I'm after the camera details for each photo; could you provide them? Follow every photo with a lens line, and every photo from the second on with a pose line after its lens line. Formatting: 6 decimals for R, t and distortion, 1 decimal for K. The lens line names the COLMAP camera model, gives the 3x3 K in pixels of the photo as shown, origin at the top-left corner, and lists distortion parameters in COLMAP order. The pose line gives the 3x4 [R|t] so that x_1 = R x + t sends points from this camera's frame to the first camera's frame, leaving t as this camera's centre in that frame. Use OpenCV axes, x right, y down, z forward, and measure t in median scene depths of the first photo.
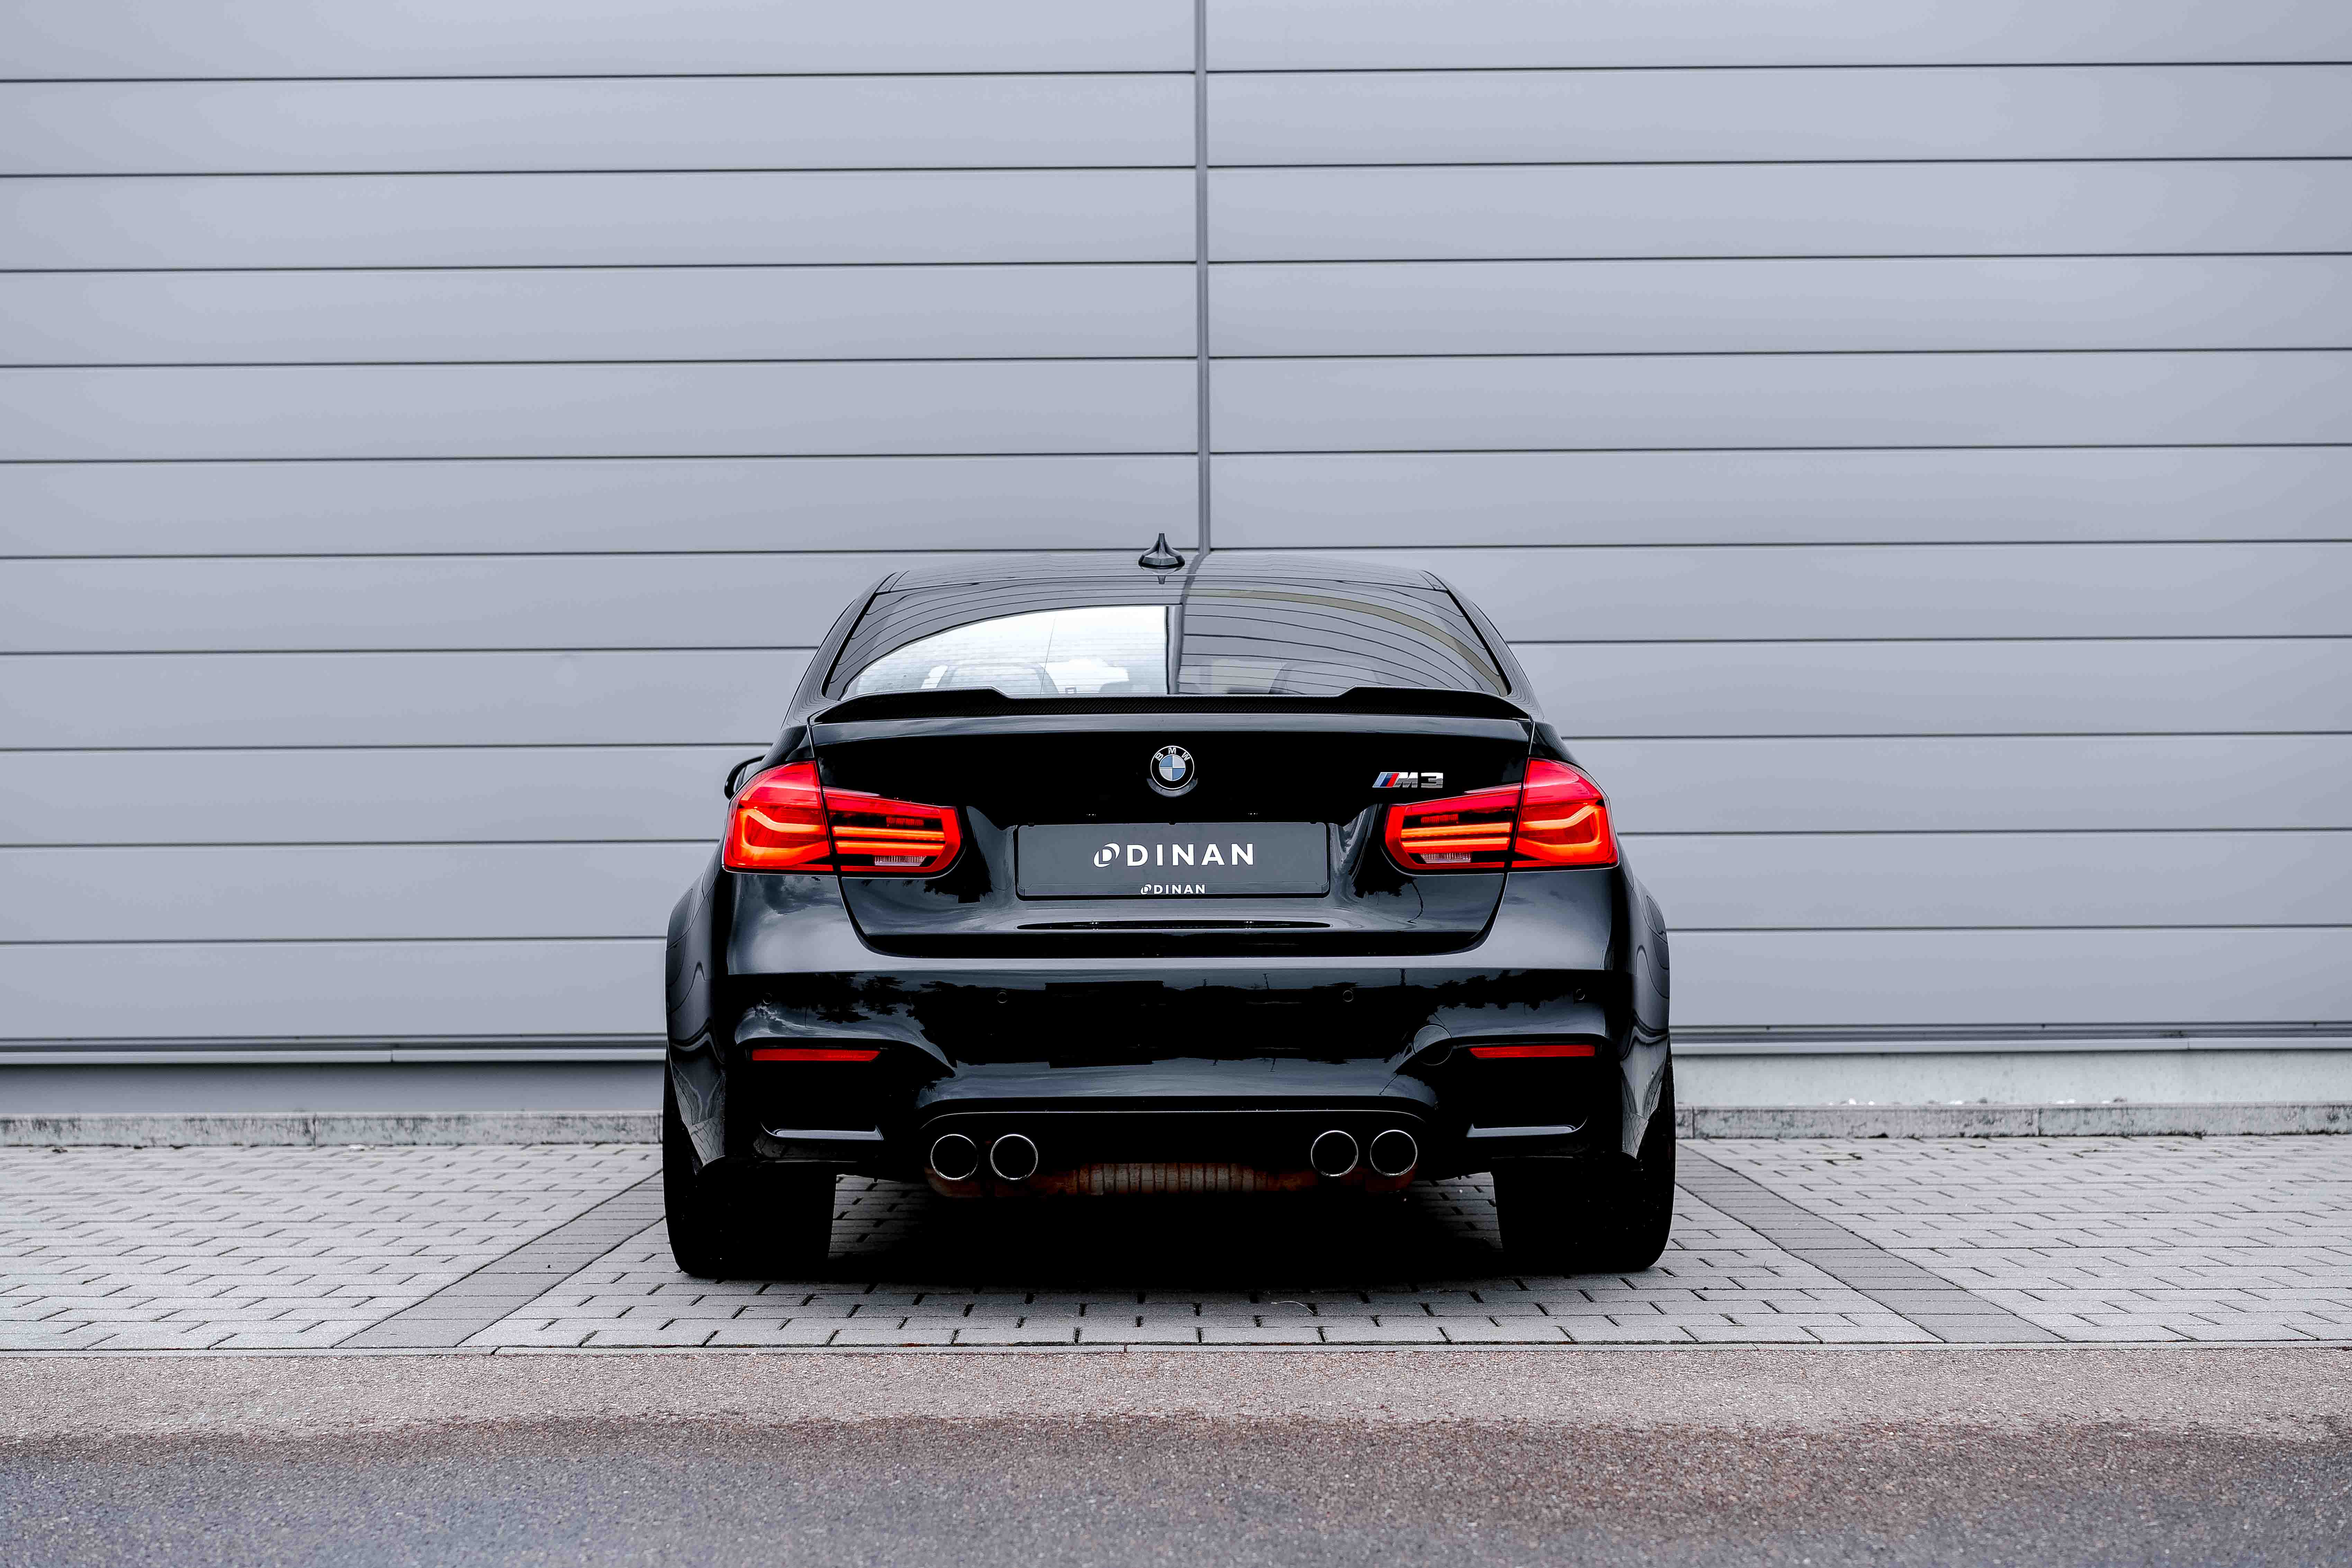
lens RADIAL K [[3688.4, 0, 1176.0], [0, 3688.4, 784.0], [0, 0, 1]] dist [0.013475, -0.029032]
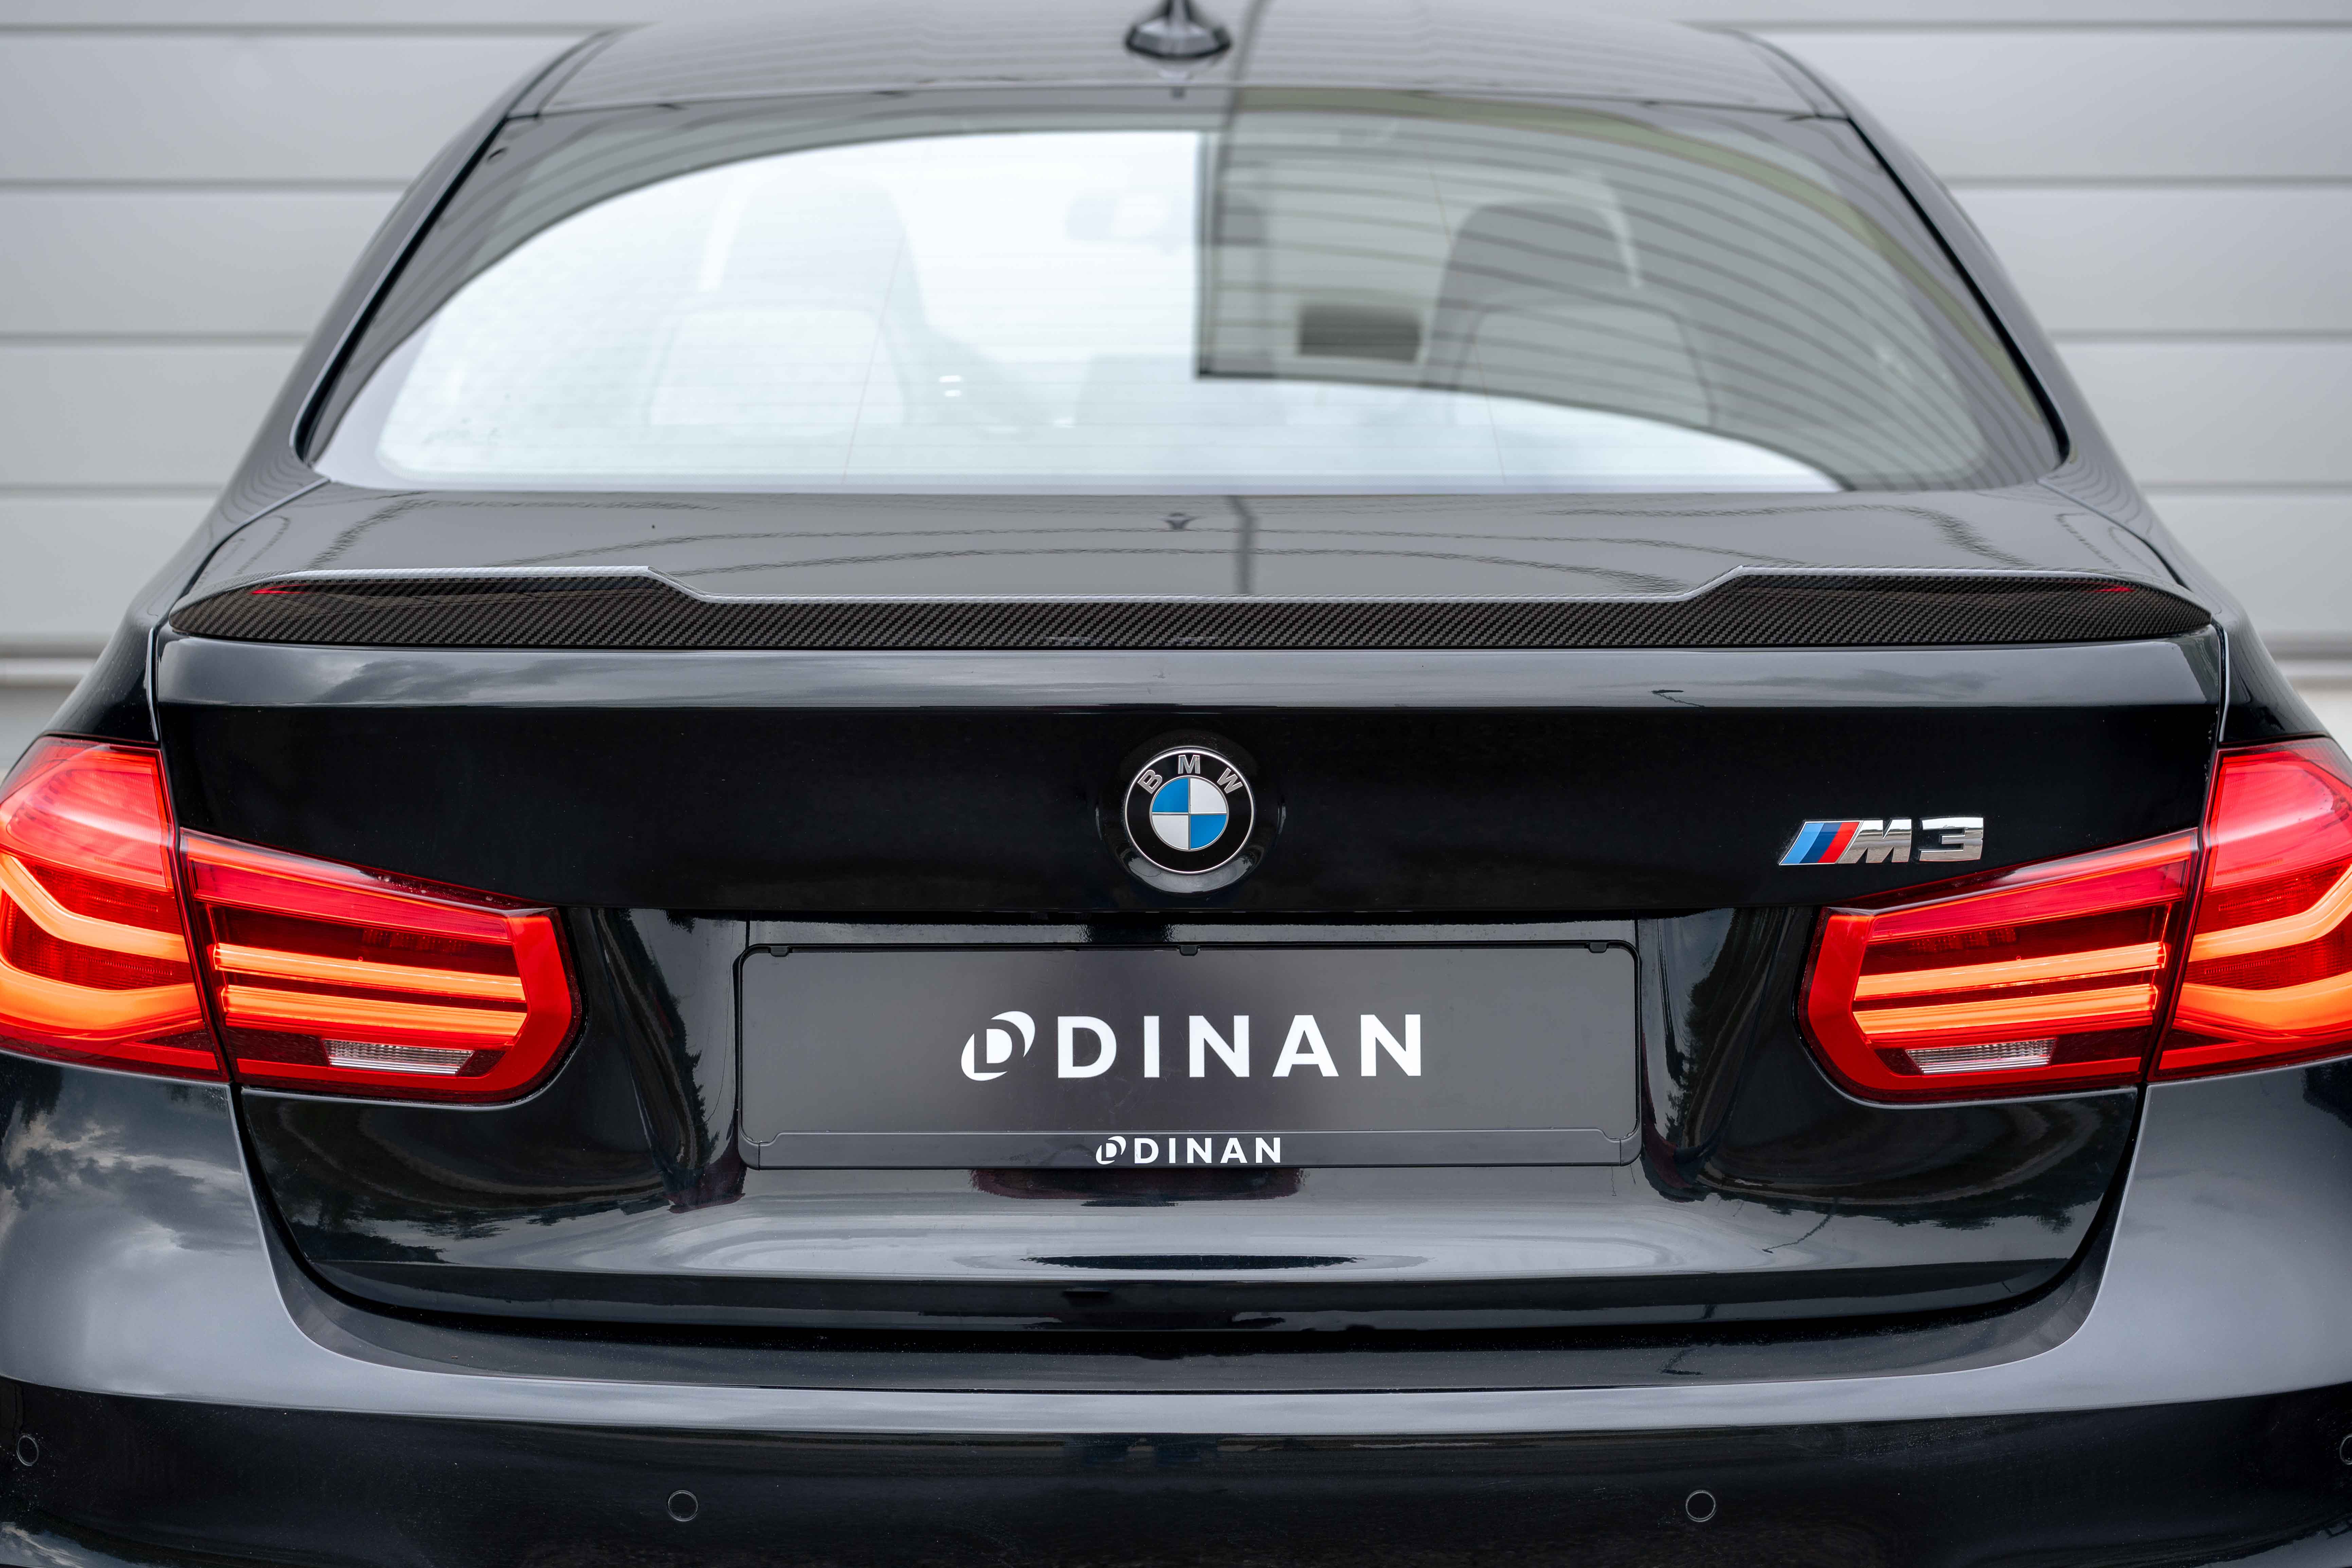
lens RADIAL K [[3688.6, 0, 1176.0], [0, 3688.6, 784.0], [0, 0, 1]] dist [0.013475, -0.029032]
pose [[0.999907, 0.008410, -0.010752, 0.001343], [-0.006032, 0.978815, 0.204658, -0.075308], [0.012245, -0.204574, 0.978775, 0.667261]]
